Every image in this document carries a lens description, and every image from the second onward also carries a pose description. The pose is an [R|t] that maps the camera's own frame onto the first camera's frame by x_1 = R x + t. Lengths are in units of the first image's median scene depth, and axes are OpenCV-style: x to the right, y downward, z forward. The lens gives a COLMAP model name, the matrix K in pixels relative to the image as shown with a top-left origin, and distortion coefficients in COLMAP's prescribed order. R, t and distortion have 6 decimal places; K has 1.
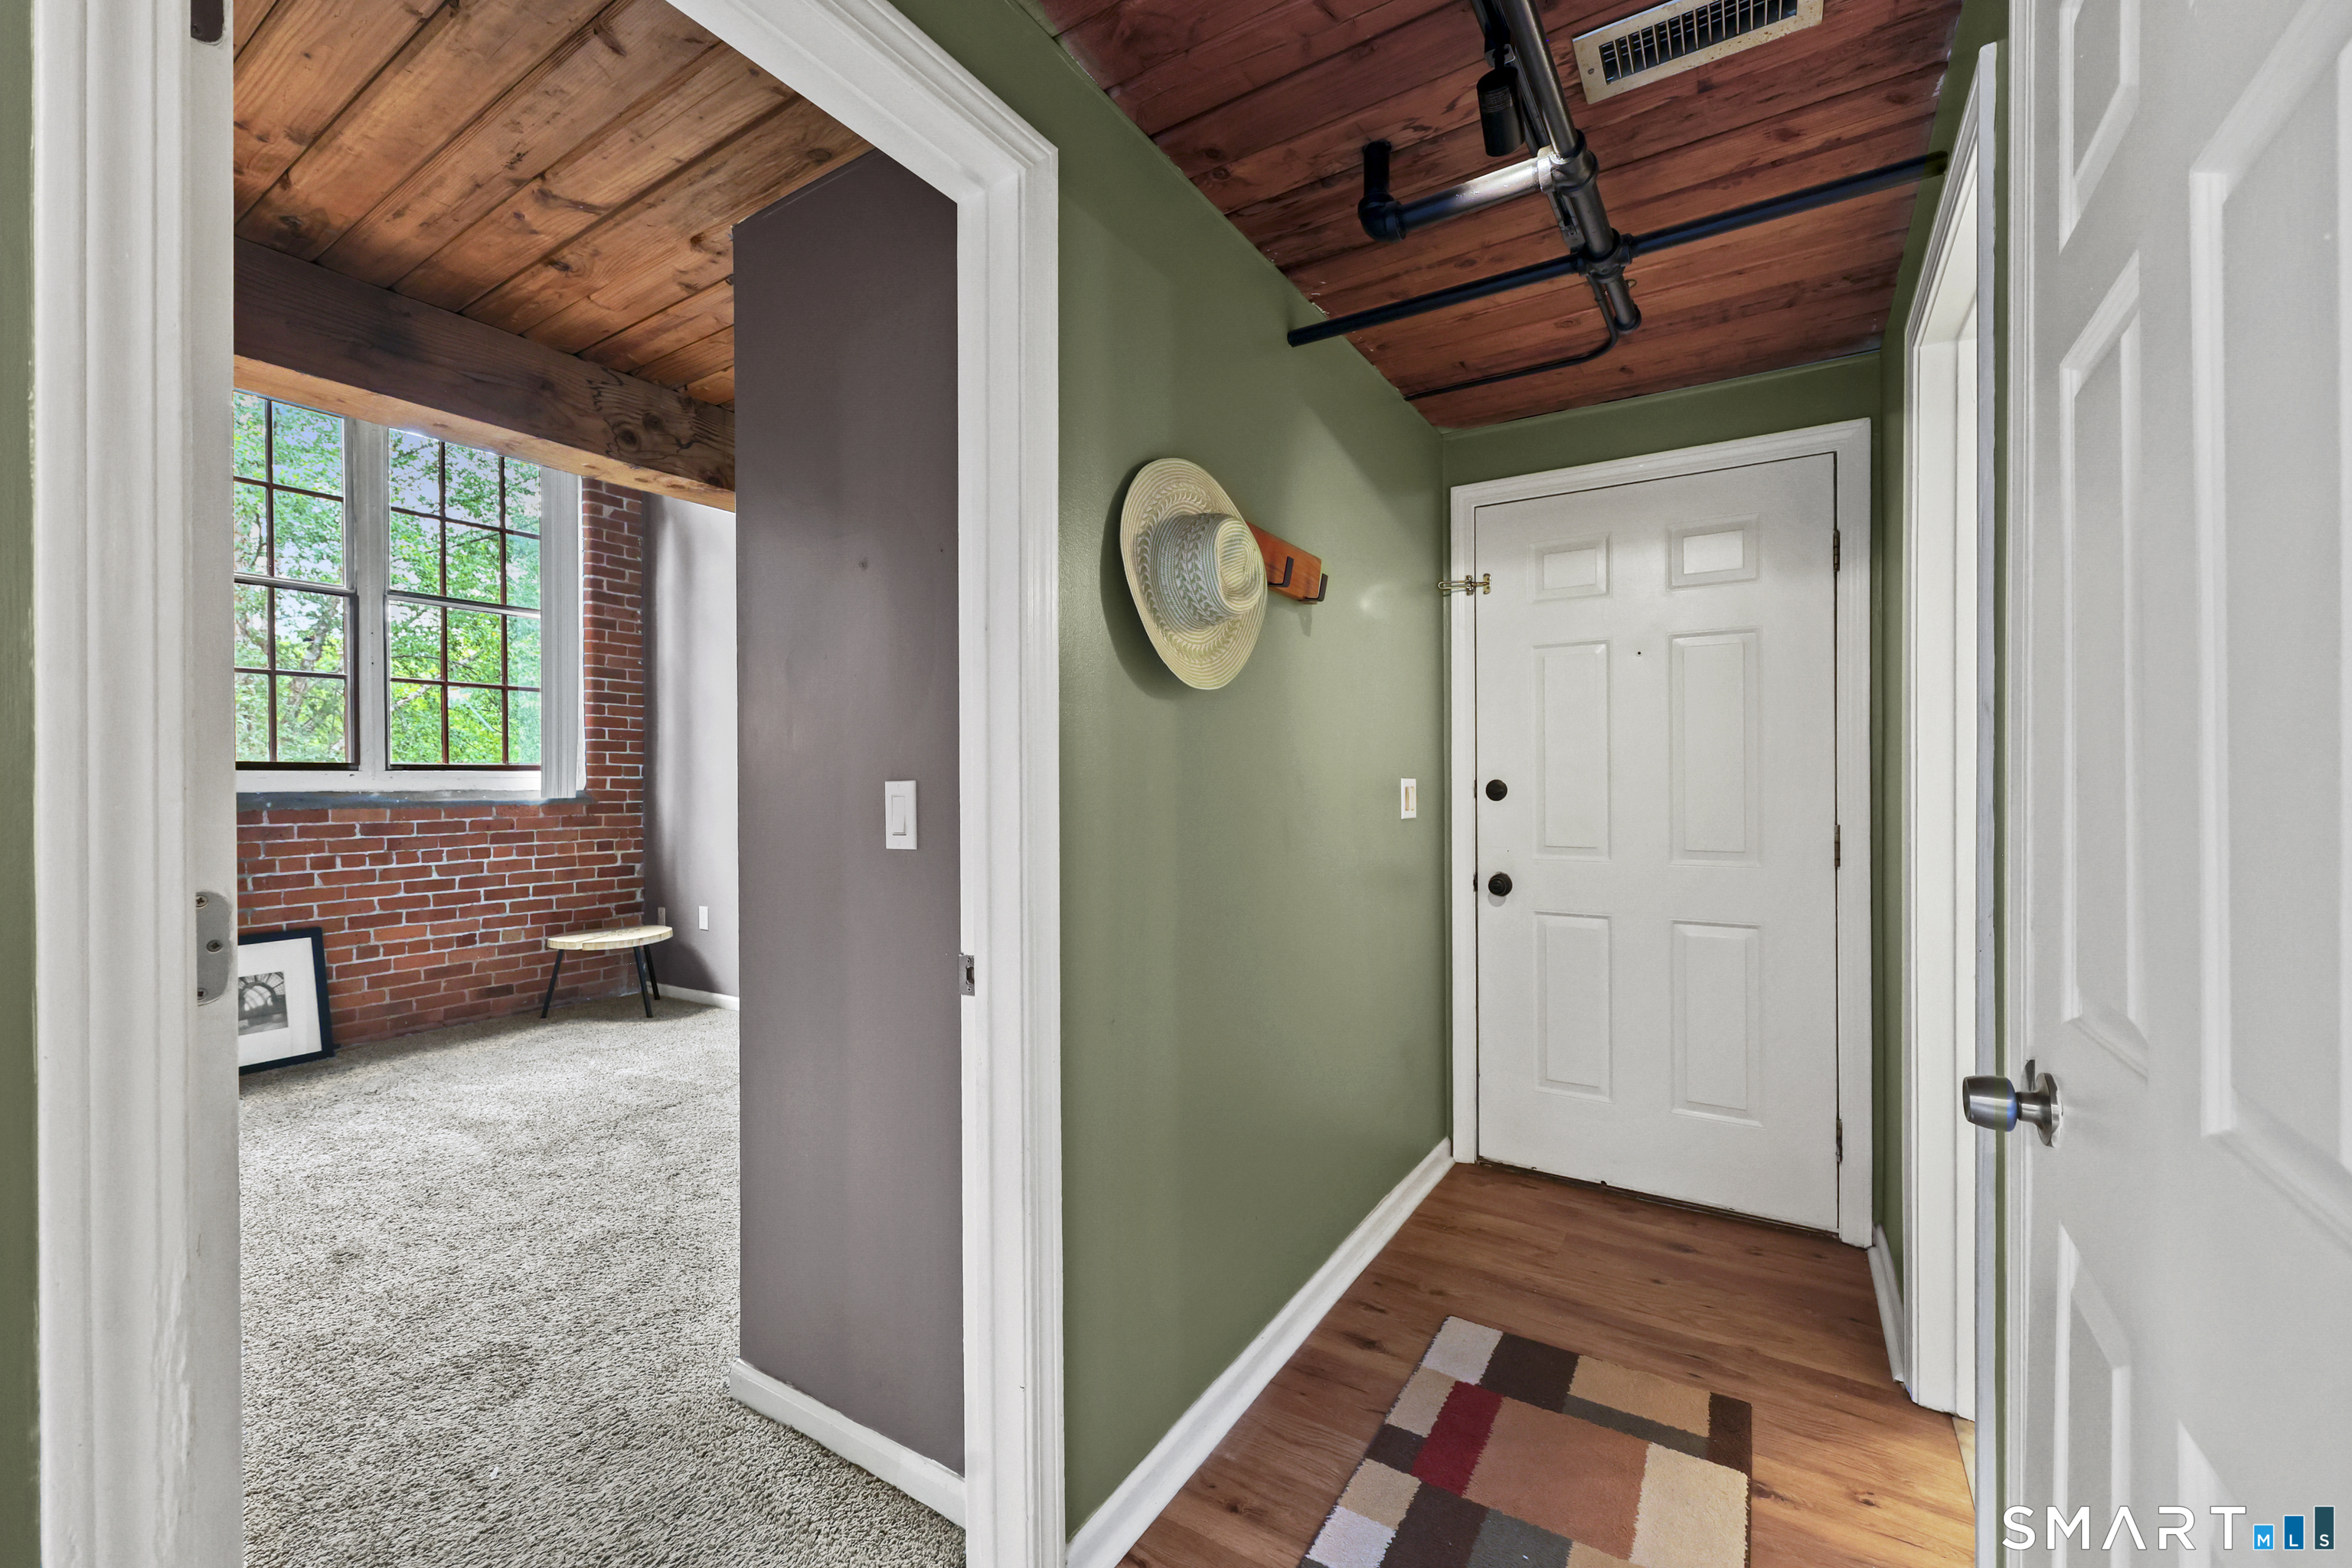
lens RADIAL K [[941.0, 0, 1171.8], [0, 941.0, 780.7], [0, 0, 1]] dist [0.002712, -0.001202]
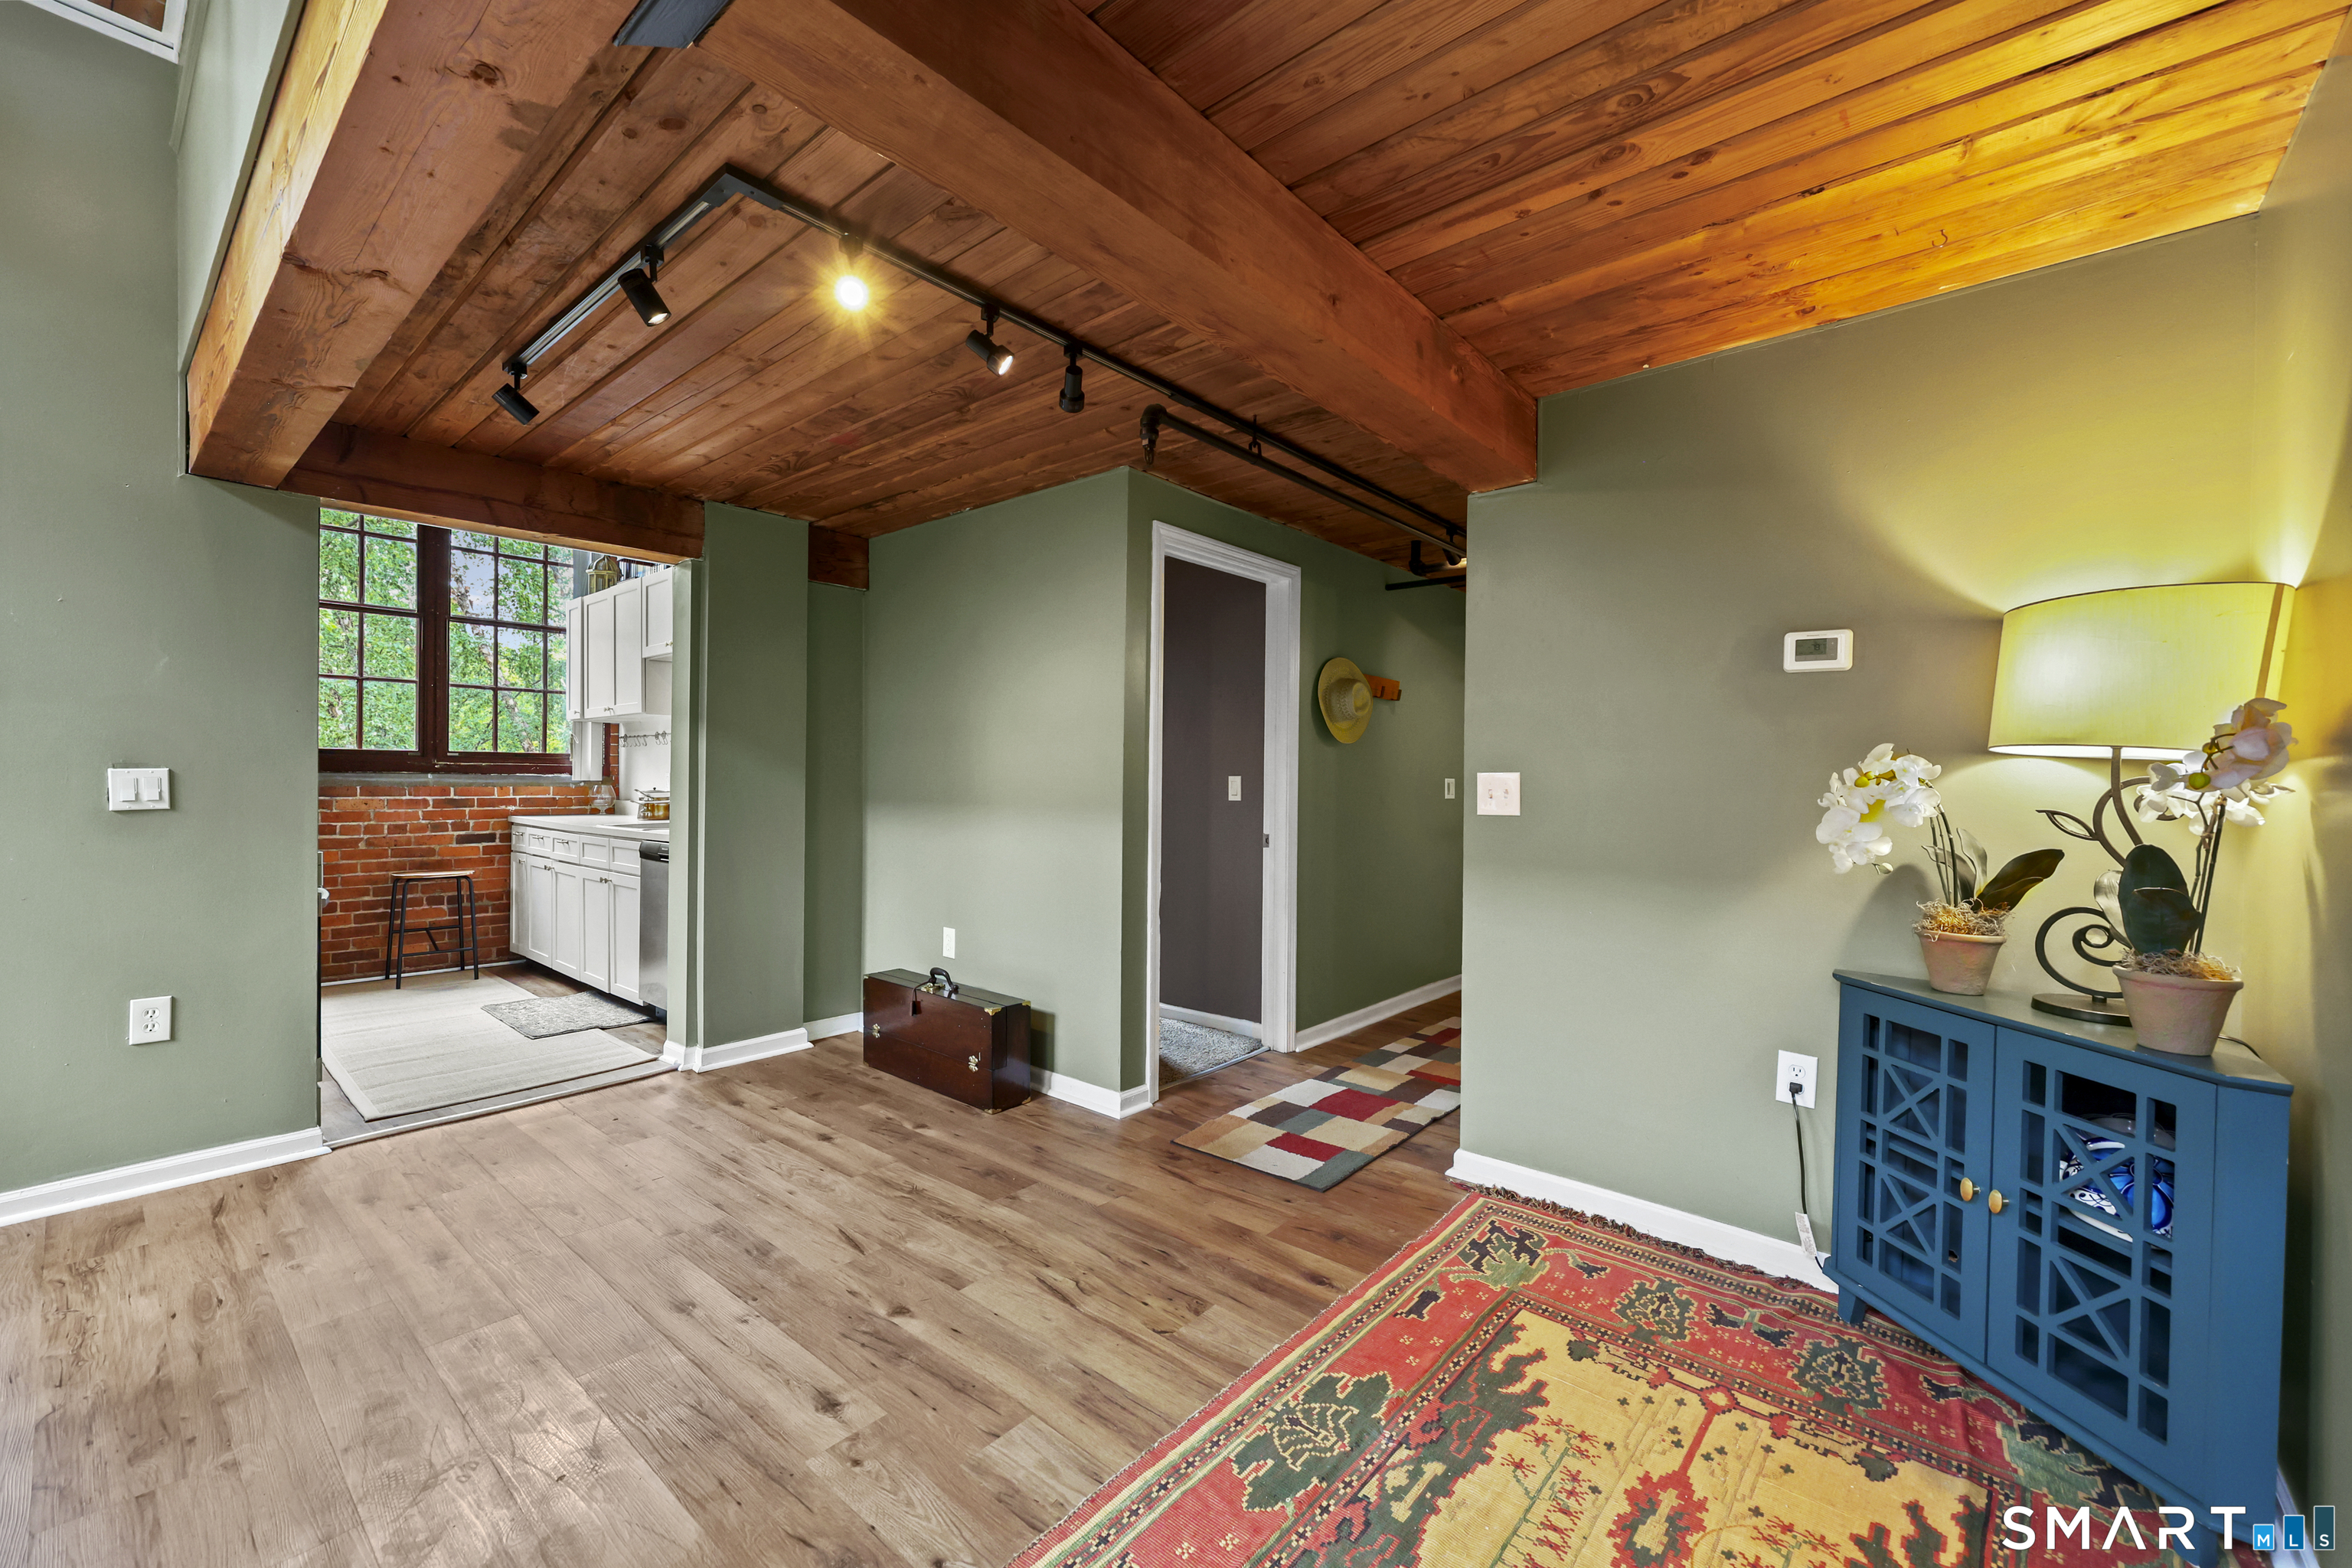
lens RADIAL K [[941.0, 0, 1168.7], [0, 941.0, 779.7], [0, 0, 1]] dist [0.002712, -0.001202]
pose [[0.990847, 0.011716, -0.134483, -0.086914], [-0.011584, 0.999931, 0.001759, 0.006913], [0.134494, -0.000185, 0.990914, -1.402044]]
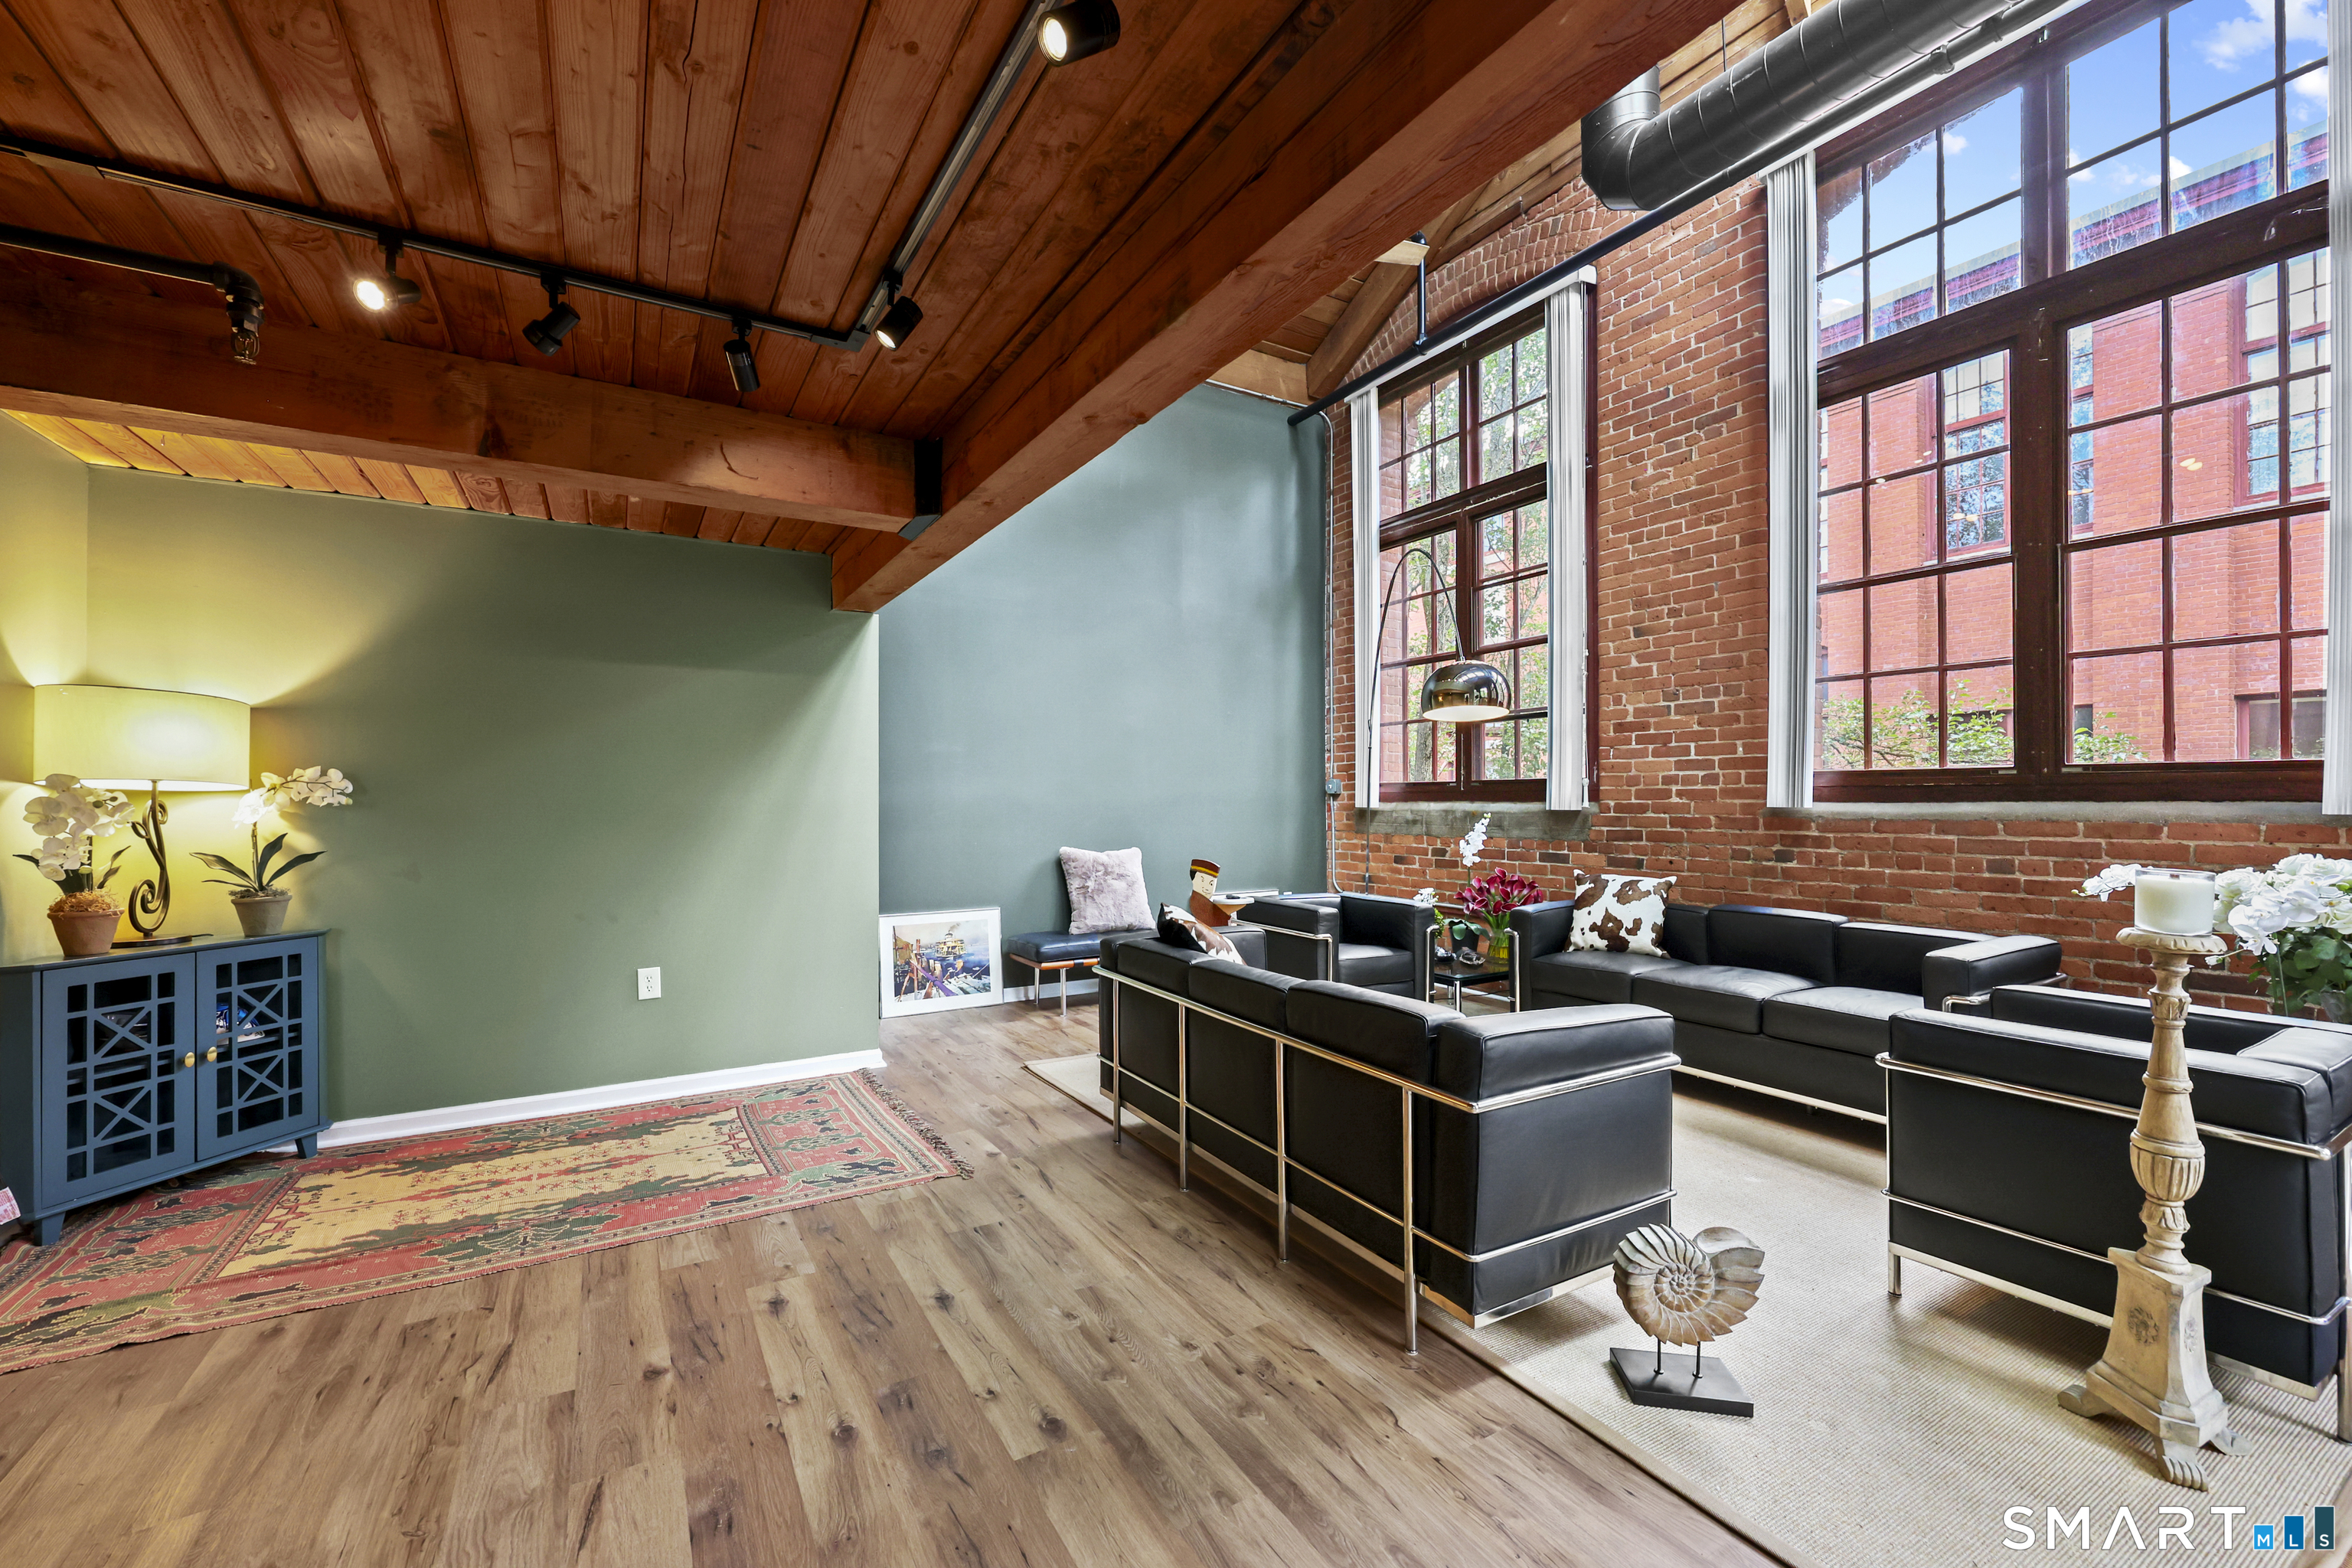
lens RADIAL K [[941.0, 0, 1169.0], [0, 941.0, 793.7], [0, 0, 1]] dist [0.002712, -0.001202]
pose [[-0.894049, 0.009897, 0.447860, -1.421249], [0.008070, 0.999950, -0.005987, 0.007491], [-0.447896, -0.001738, -0.894084, 0.206201]]
